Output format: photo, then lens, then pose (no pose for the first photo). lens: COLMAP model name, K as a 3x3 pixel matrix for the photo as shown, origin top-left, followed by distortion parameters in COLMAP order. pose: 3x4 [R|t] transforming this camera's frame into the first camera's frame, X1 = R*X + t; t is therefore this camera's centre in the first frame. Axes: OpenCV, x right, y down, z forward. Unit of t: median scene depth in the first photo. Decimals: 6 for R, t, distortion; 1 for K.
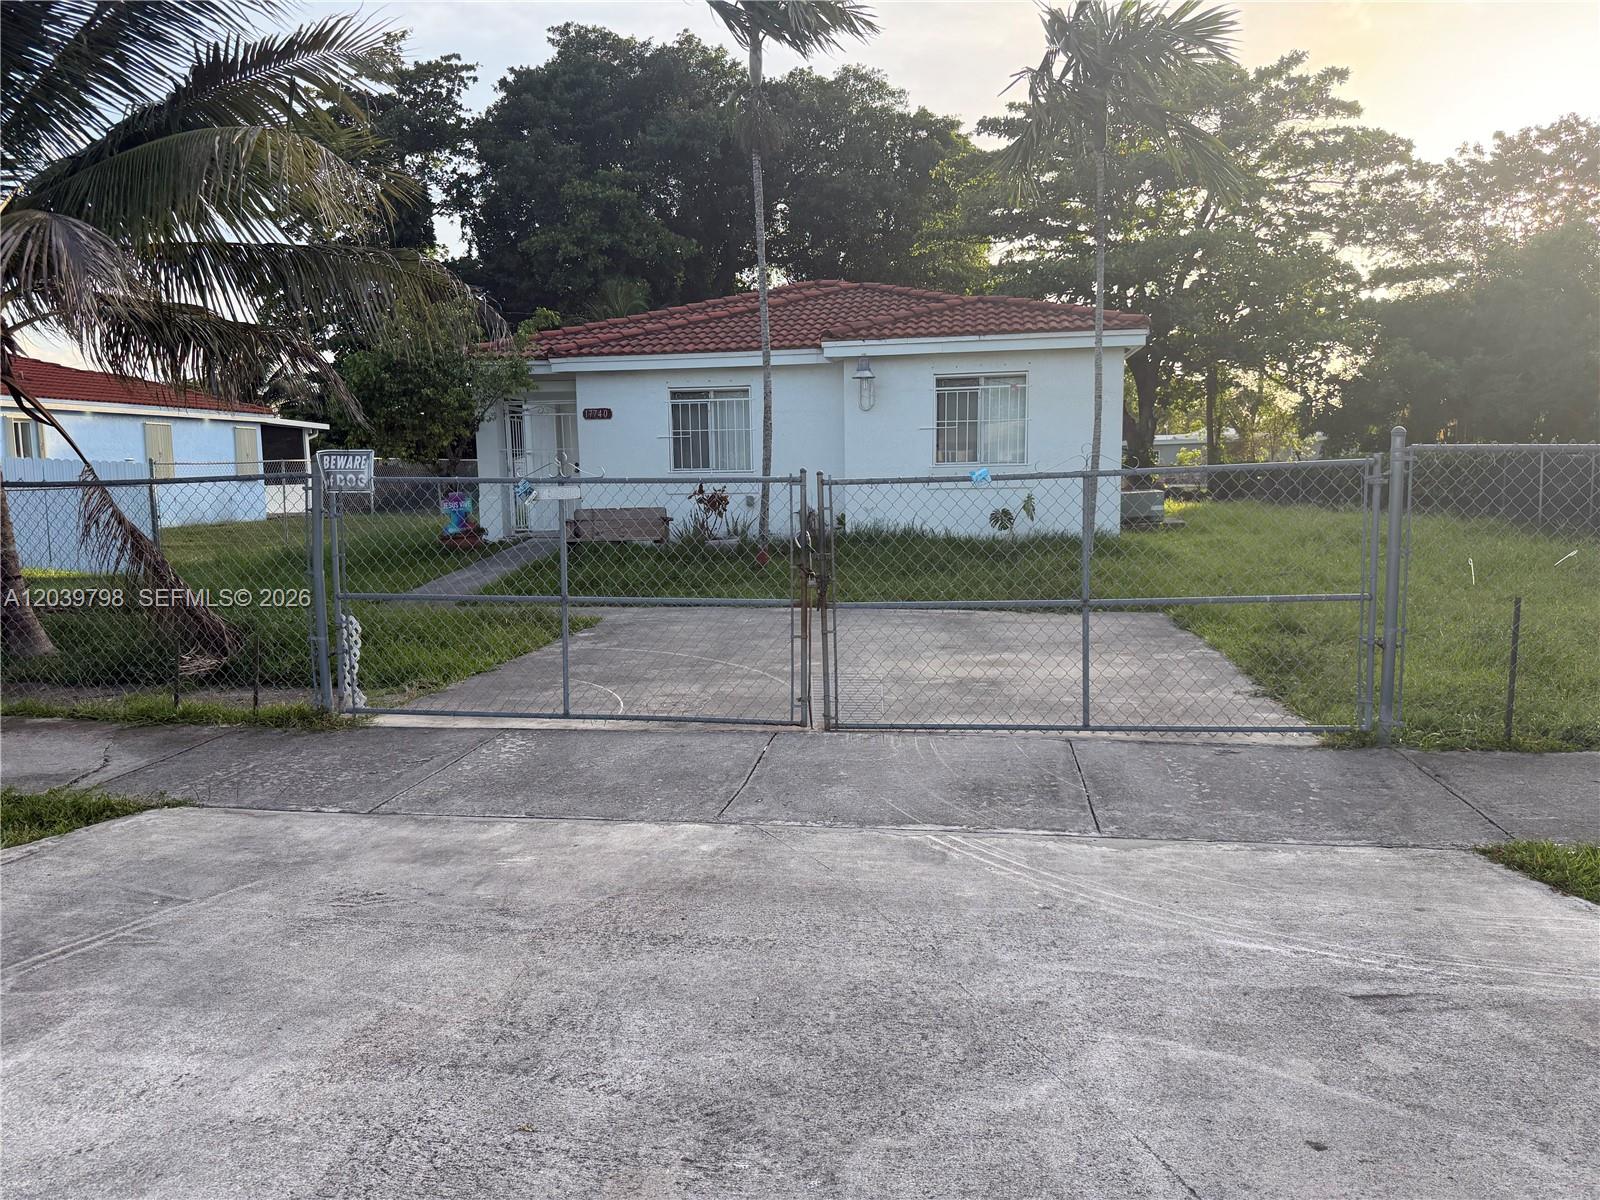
lens RADIAL K [[1123.2, 0, 796.9], [0, 1123.2, 583.0], [0, 0, 1]] dist [0.084978, -0.101315]
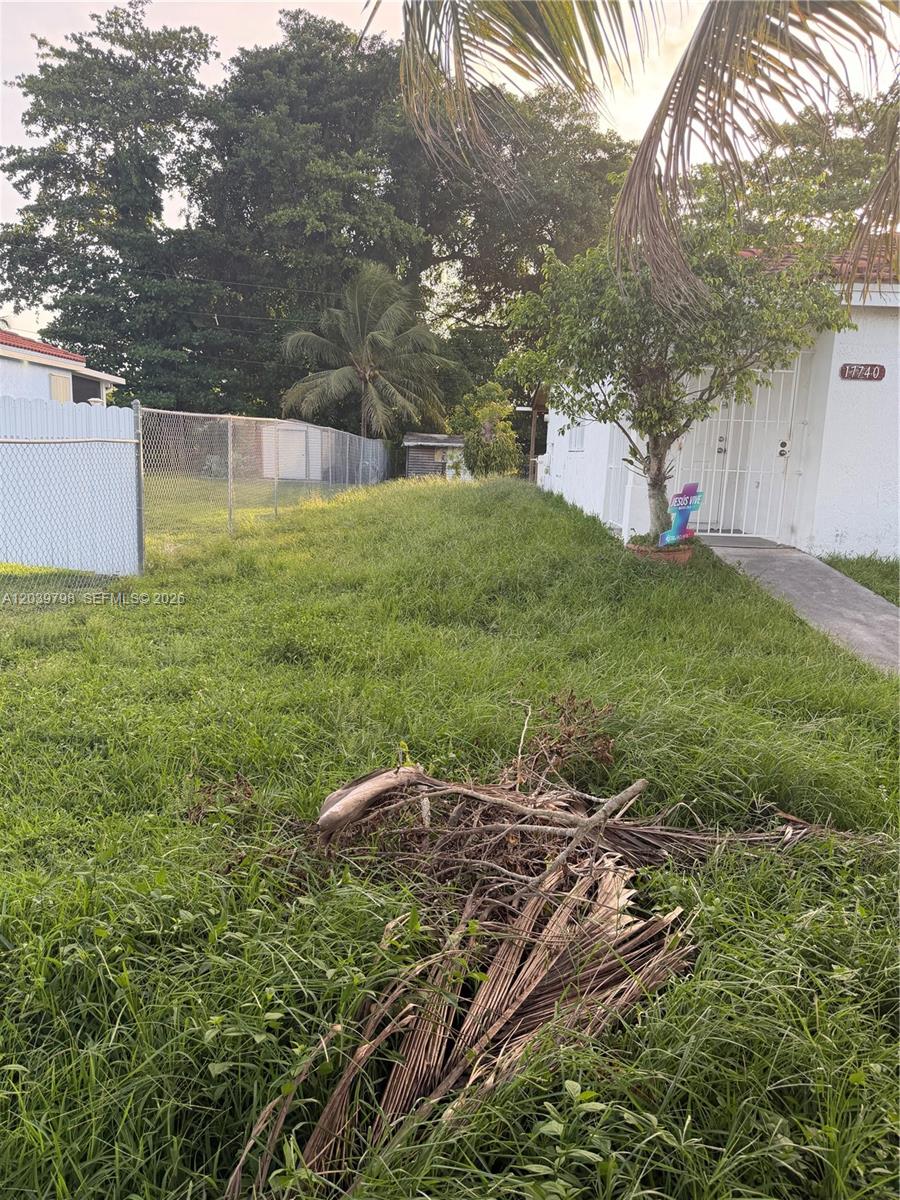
lens RADIAL K [[846.2, 0, 450.0], [0, 846.2, 600.0], [0, 0, 1]] dist [0.044675, -0.056862]
pose [[0.991215, 0.031135, 0.128546, -0.542842], [-0.041302, 0.996160, 0.077197, -0.049537], [-0.125649, -0.081828, 0.988694, 0.580262]]
